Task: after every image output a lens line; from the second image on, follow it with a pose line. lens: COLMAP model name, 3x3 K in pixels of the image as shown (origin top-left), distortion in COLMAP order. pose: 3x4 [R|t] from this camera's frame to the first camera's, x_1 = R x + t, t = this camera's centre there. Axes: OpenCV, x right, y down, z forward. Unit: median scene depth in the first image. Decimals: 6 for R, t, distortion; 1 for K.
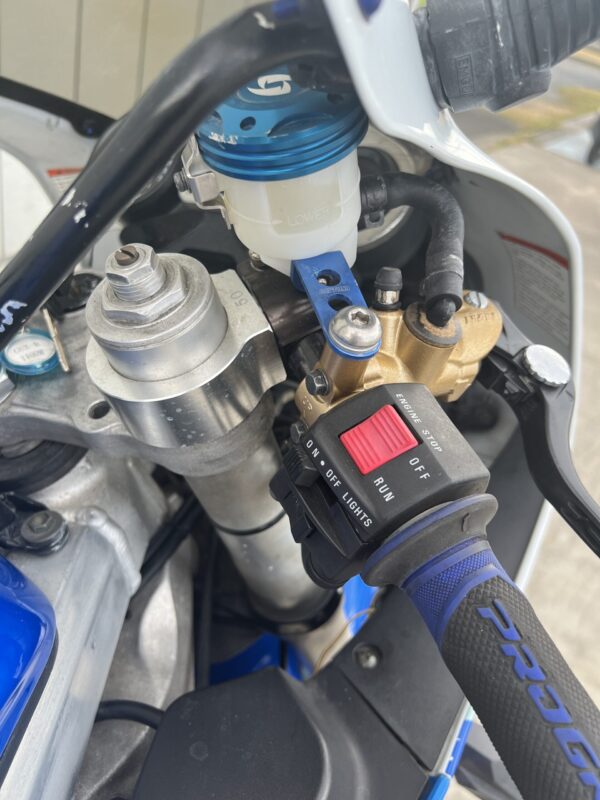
lens RADIAL K [[603.3, 0, 297.8], [0, 603.3, 403.1], [0, 0, 1]] dist [0.051900, -0.064598]
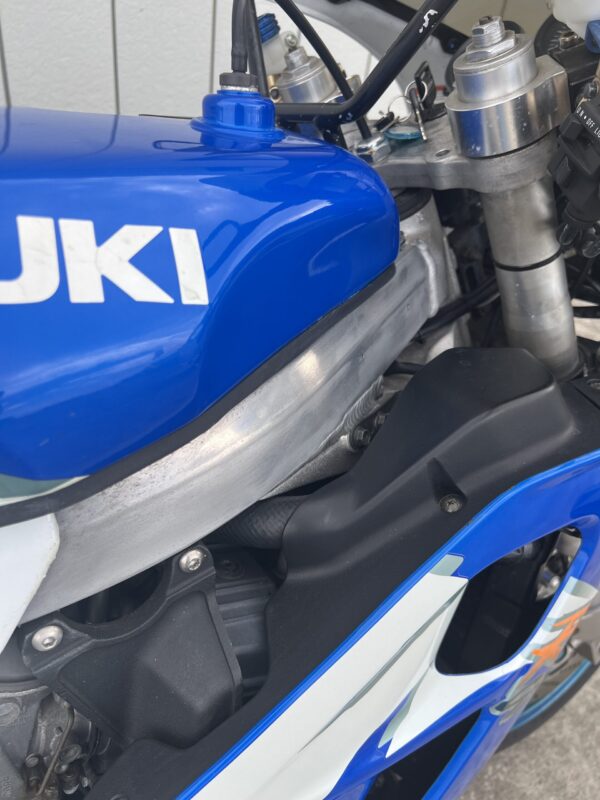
lens RADIAL K [[603.3, 0, 297.8], [0, 603.3, 403.1], [0, 0, 1]] dist [0.051900, -0.064598]
pose [[0.883351, 0.157911, -0.441310, 0.156202], [-0.200434, 0.978373, -0.051117, 0.840652], [0.423694, 0.133608, 0.895898, -0.538305]]
